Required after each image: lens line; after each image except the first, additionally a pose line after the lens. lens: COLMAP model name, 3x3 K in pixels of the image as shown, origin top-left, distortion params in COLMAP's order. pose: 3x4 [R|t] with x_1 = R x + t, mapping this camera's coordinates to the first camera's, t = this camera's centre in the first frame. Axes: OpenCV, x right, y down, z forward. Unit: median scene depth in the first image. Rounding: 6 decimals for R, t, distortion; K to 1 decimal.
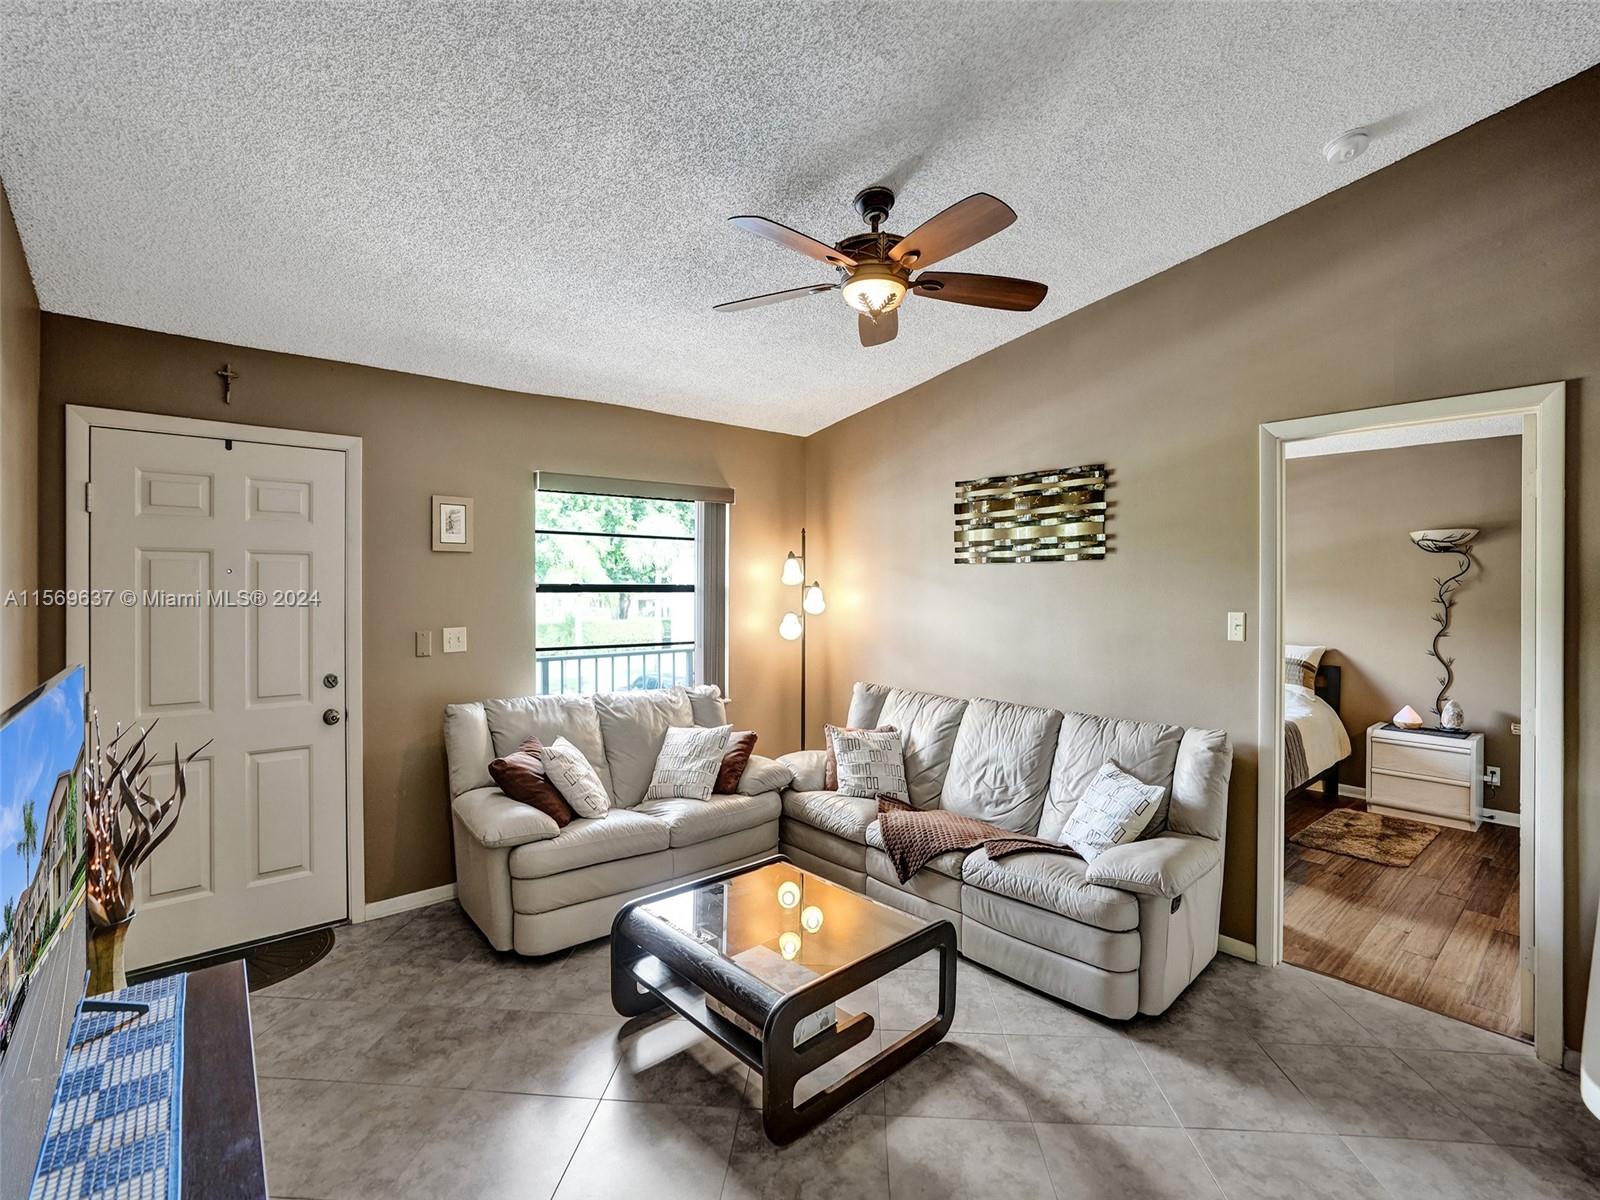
lens RADIAL K [[753.6, 0, 798.9], [0, 753.6, 580.3], [0, 0, 1]] dist [-0.049542, 0.028059]
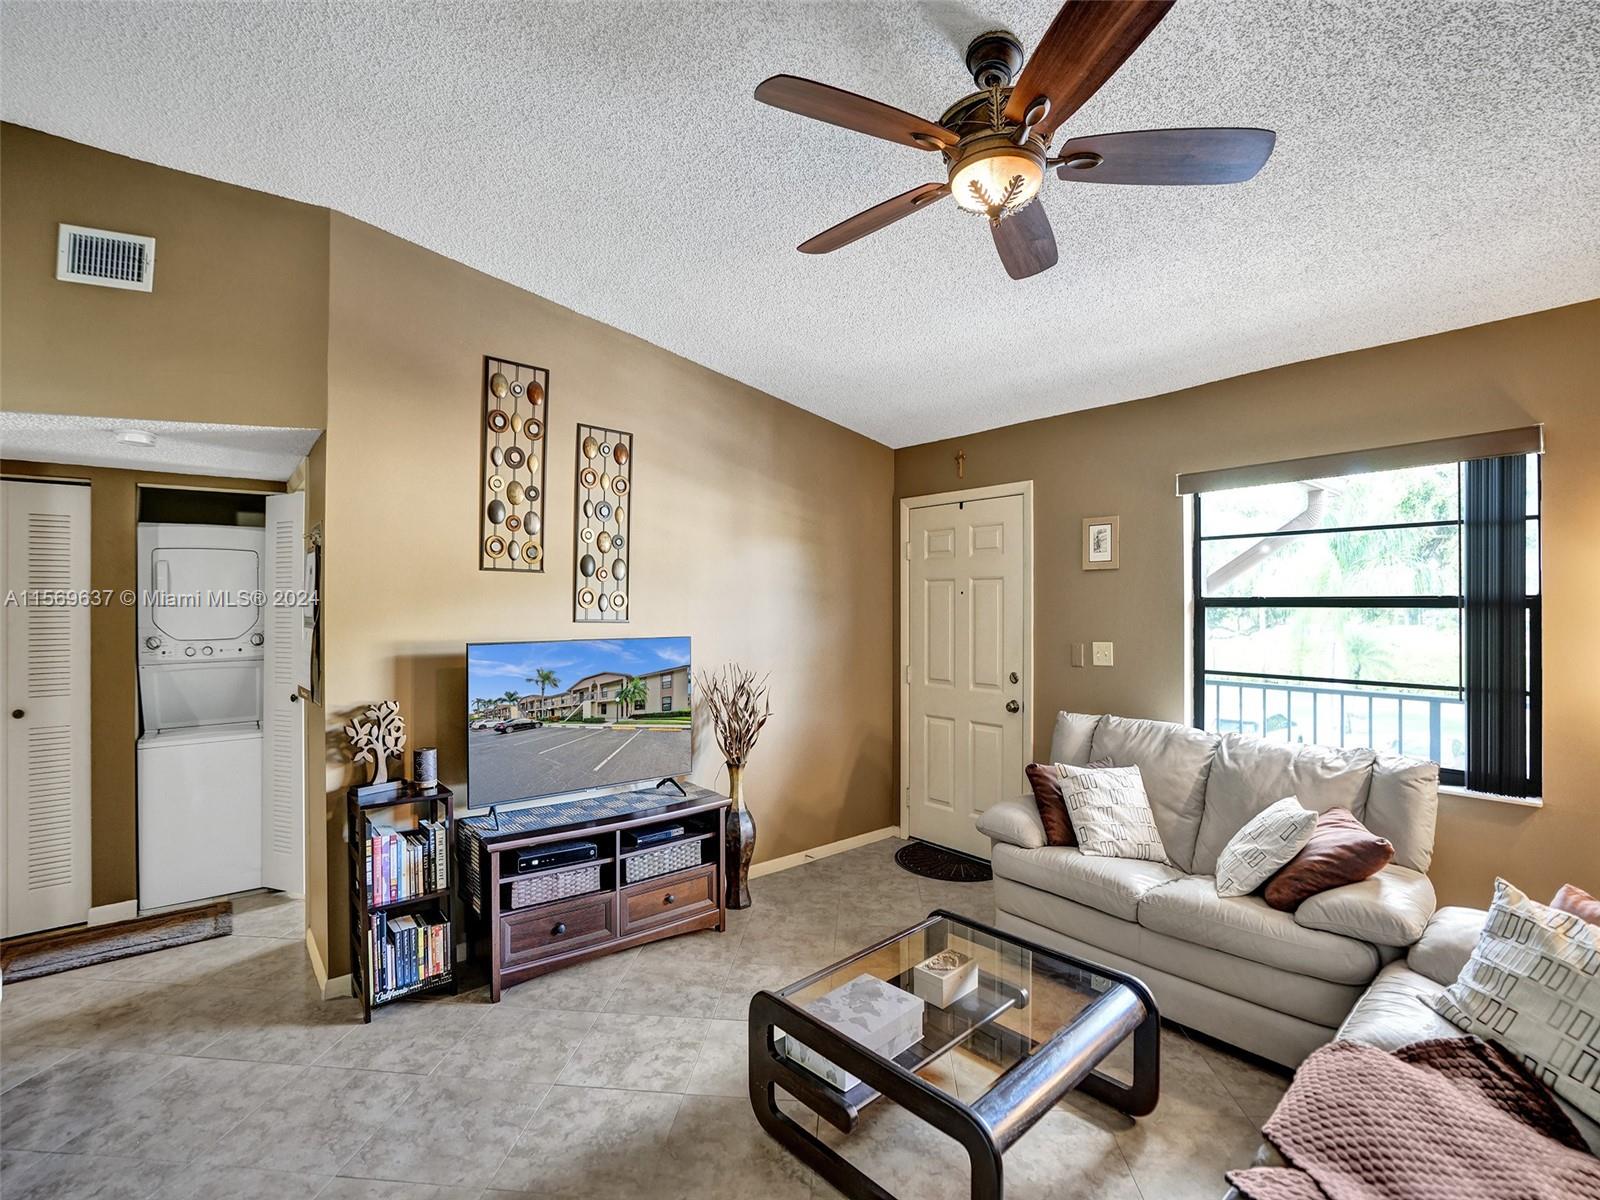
lens RADIAL K [[737.4, 0, 806.1], [0, 737.4, 607.4], [0, 0, 1]] dist [-0.056374, 0.016944]
pose [[-0.003622, -0.000483, -0.999993, 0.608345], [0.007191, 0.999974, -0.000509, 0.013040], [0.999968, -0.007192, -0.003619, 0.638452]]
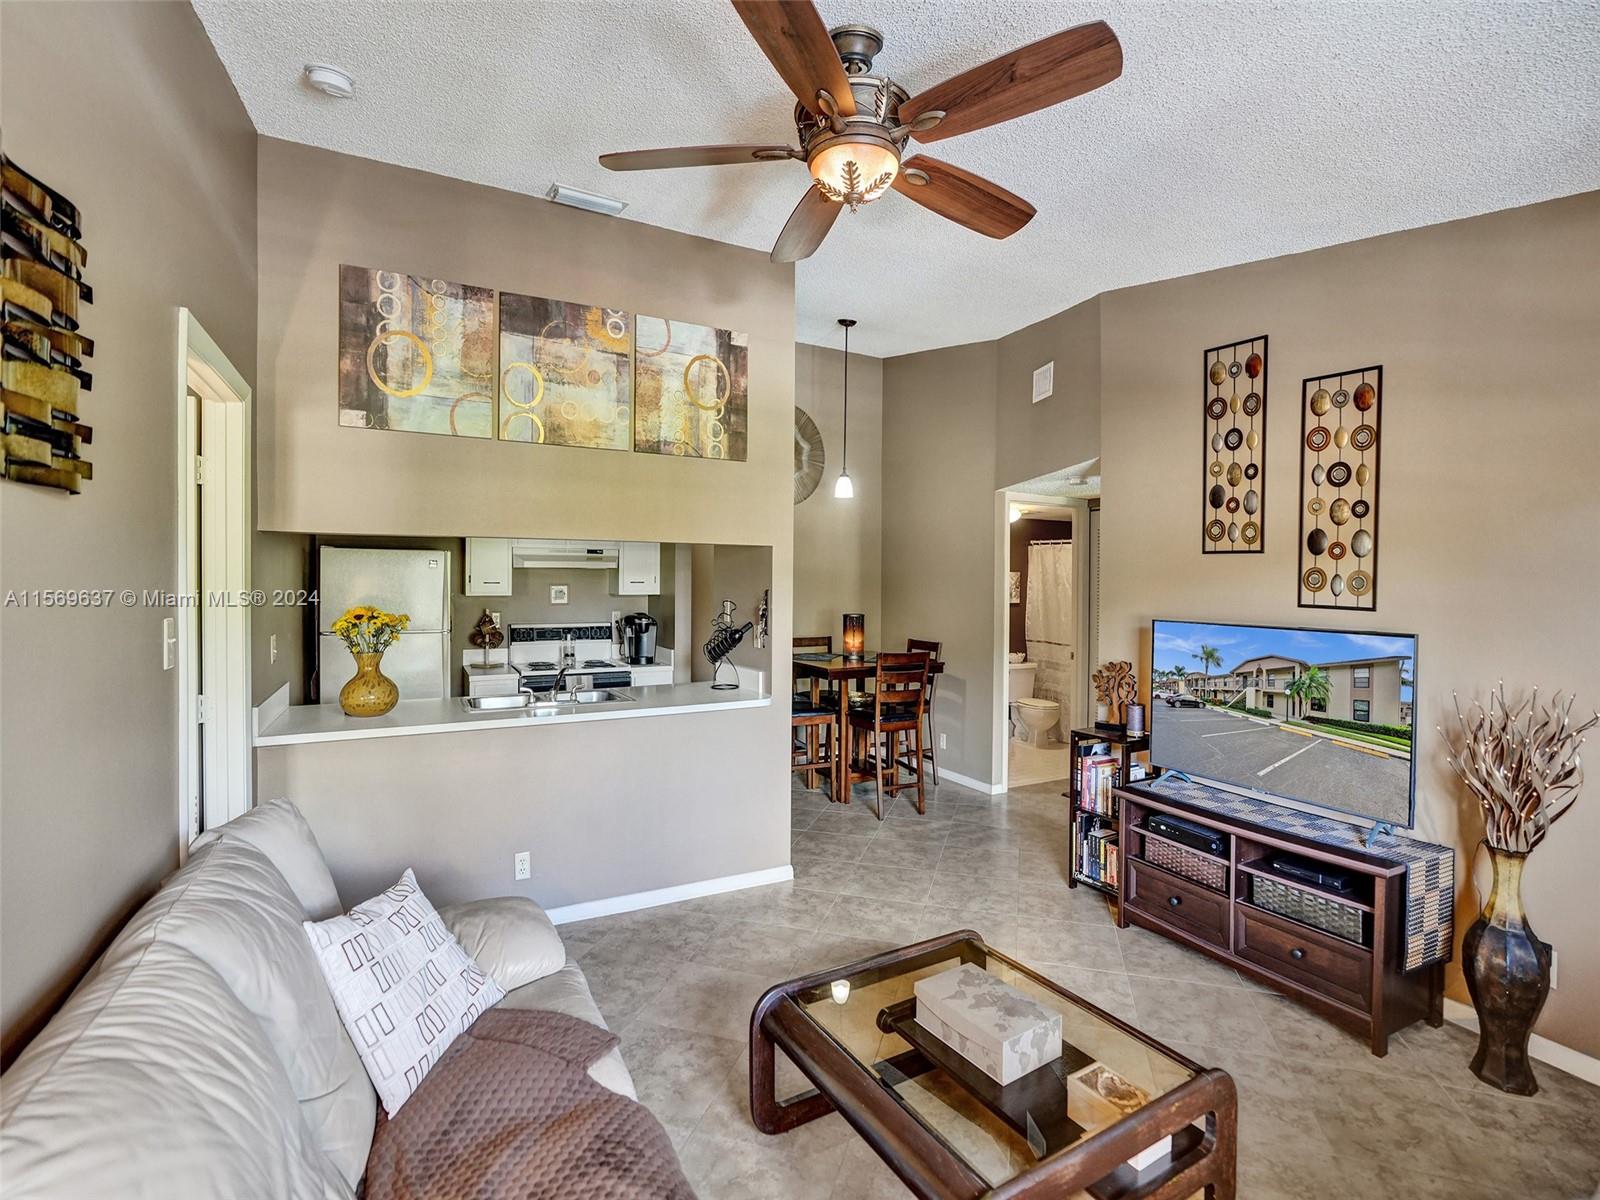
lens RADIAL K [[751.1, 0, 800.6], [0, 751.1, 584.4], [0, 0, 1]] dist [-0.057655, 0.027924]
pose [[-0.978605, -0.010534, 0.205478, 0.007073], [-0.010324, 0.999945, 0.002095, 0.007816], [-0.205489, -0.000072, -0.978659, 1.320960]]
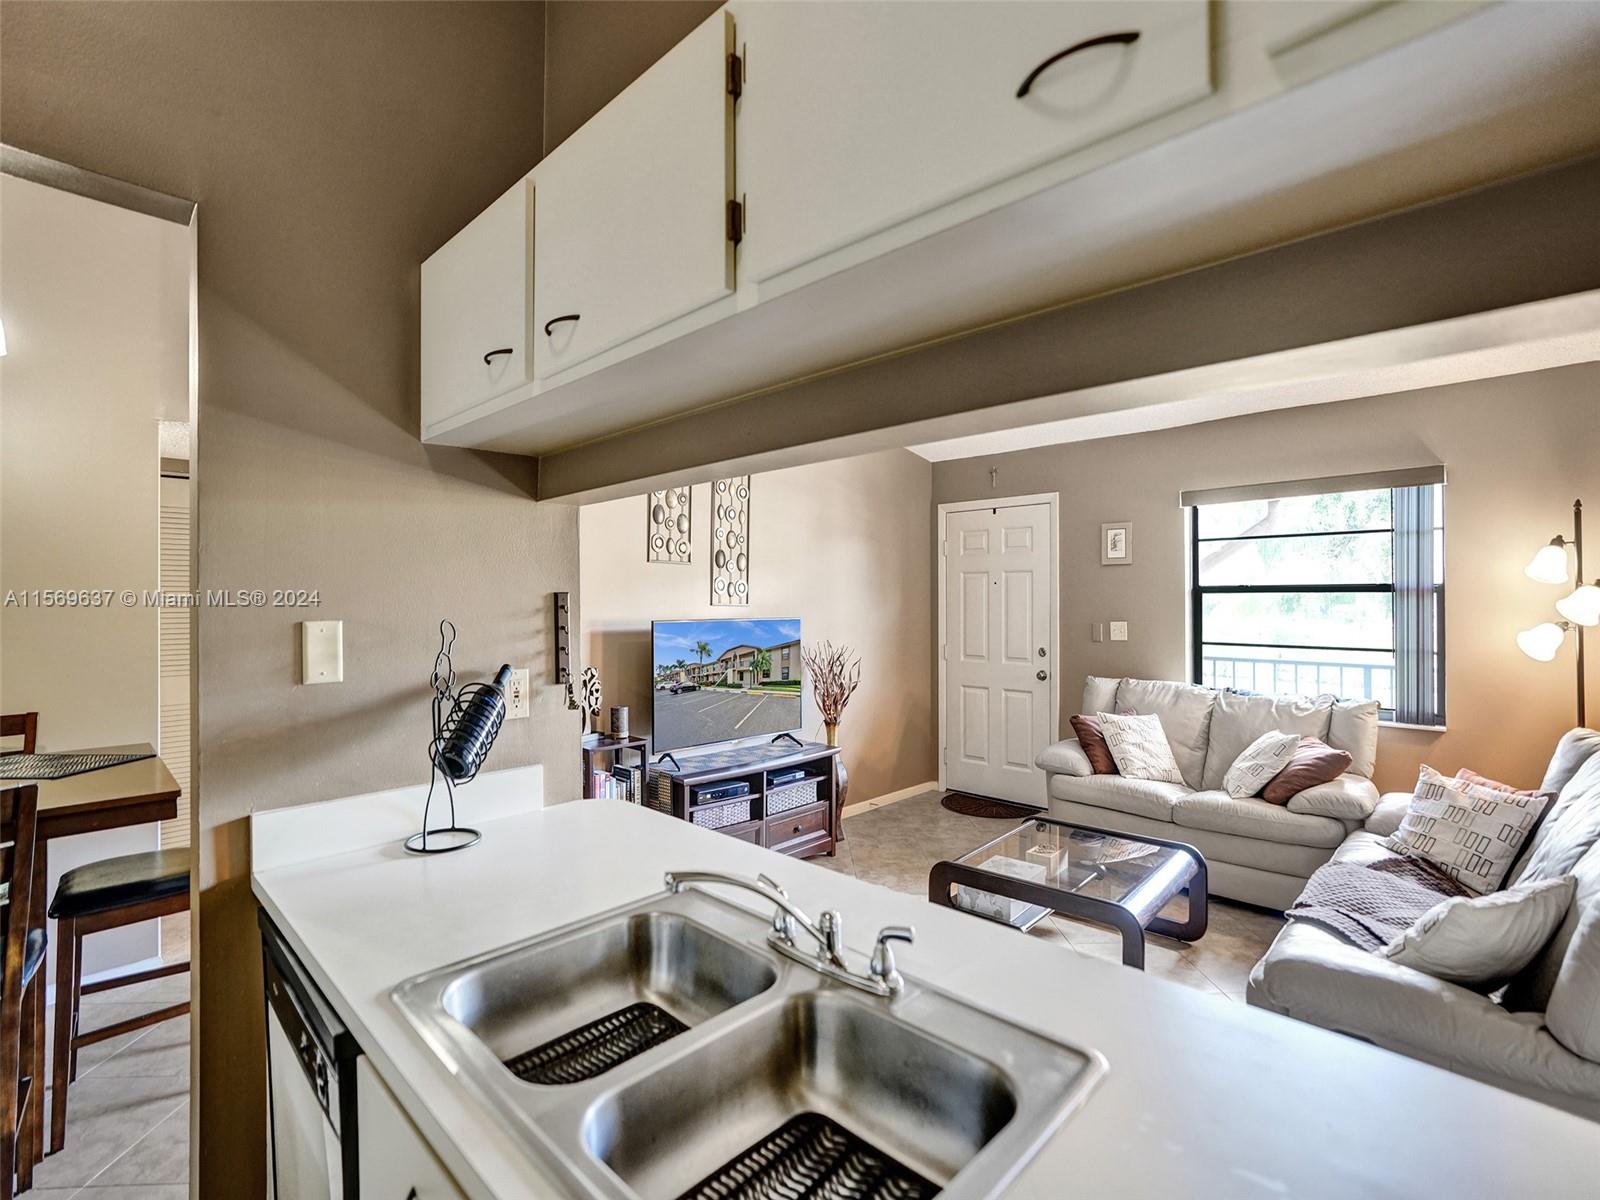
lens RADIAL K [[755.1, 0, 807.0], [0, 755.1, 604.0], [0, 0, 1]] dist [-0.038653, 0.015817]
pose [[0.097691, 0.000971, -0.995216, 0.871143], [0.007156, 0.999973, 0.001678, 0.027384], [0.995191, -0.007286, 0.097682, 0.349666]]
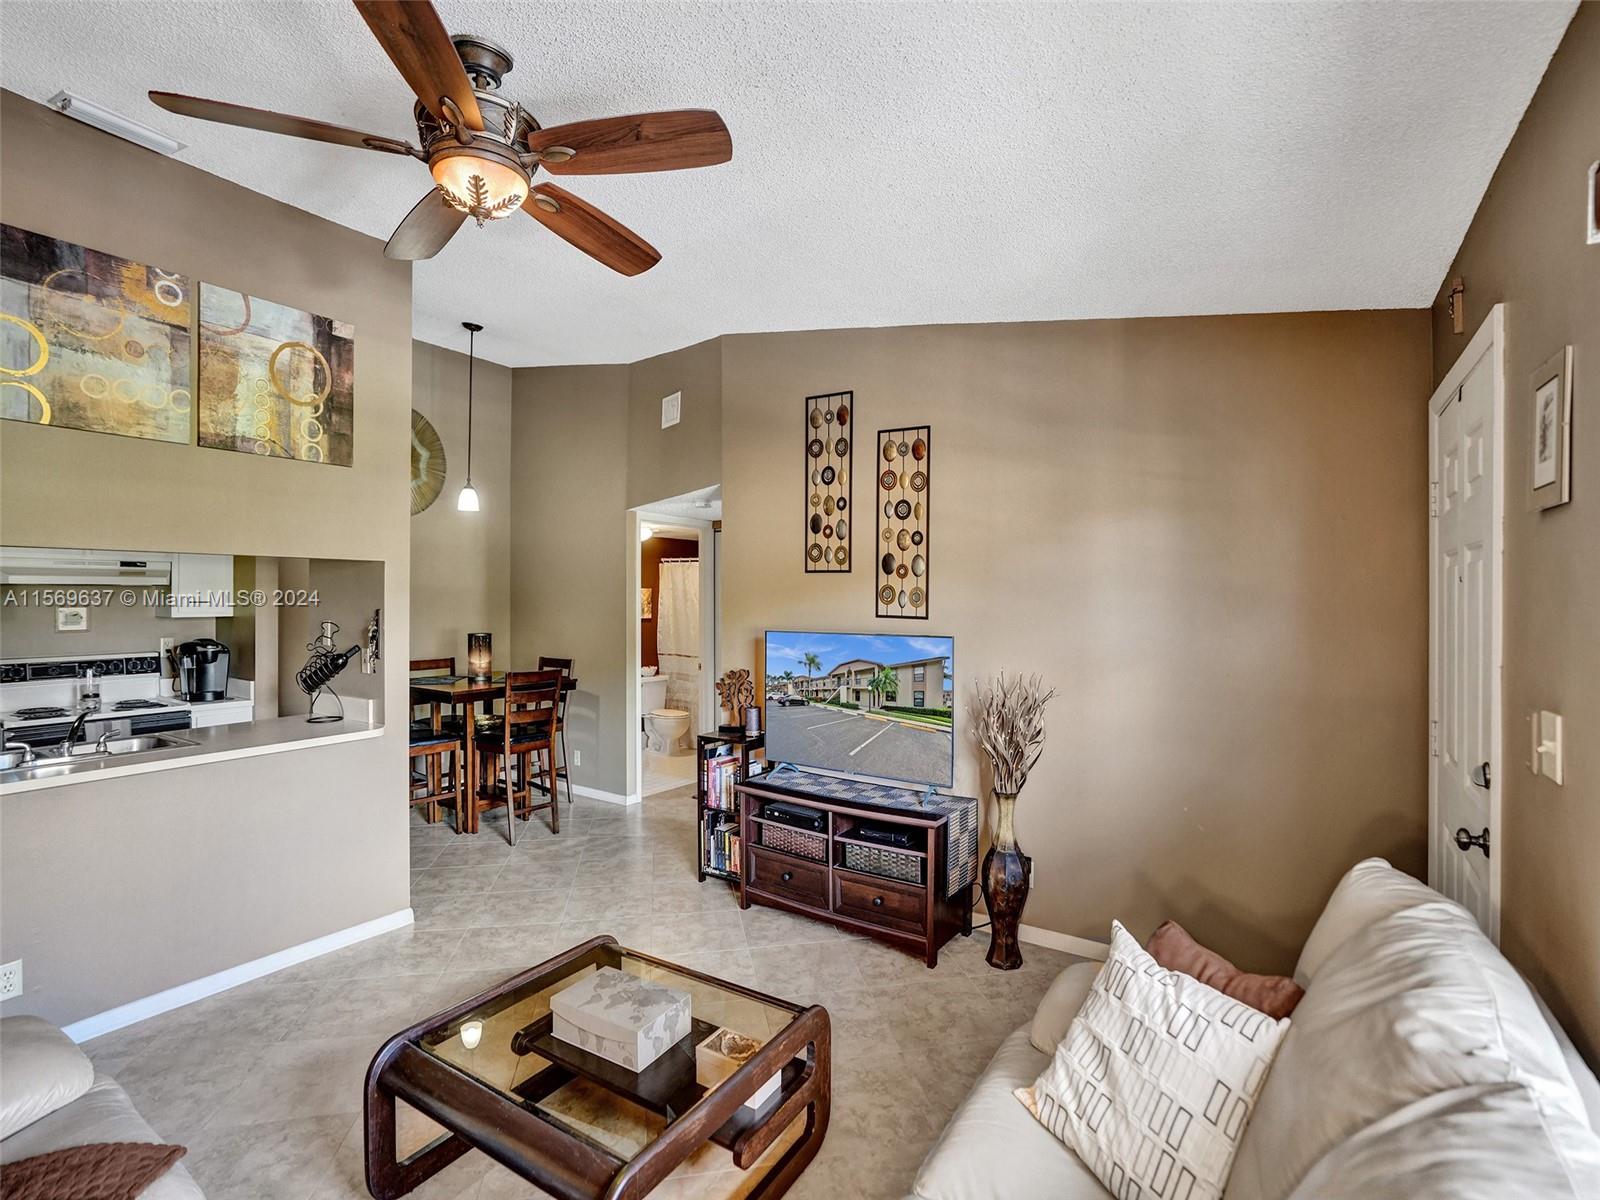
lens RADIAL K [[748.3, 0, 803.2], [0, 748.3, 592.9], [0, 0, 1]] dist [-0.055087, 0.026935]
pose [[-0.962526, -0.003865, -0.271162, 0.001146], [-0.001050, 0.999944, -0.010527, 0.006653], [0.271188, -0.009848, -0.962476, 1.354928]]
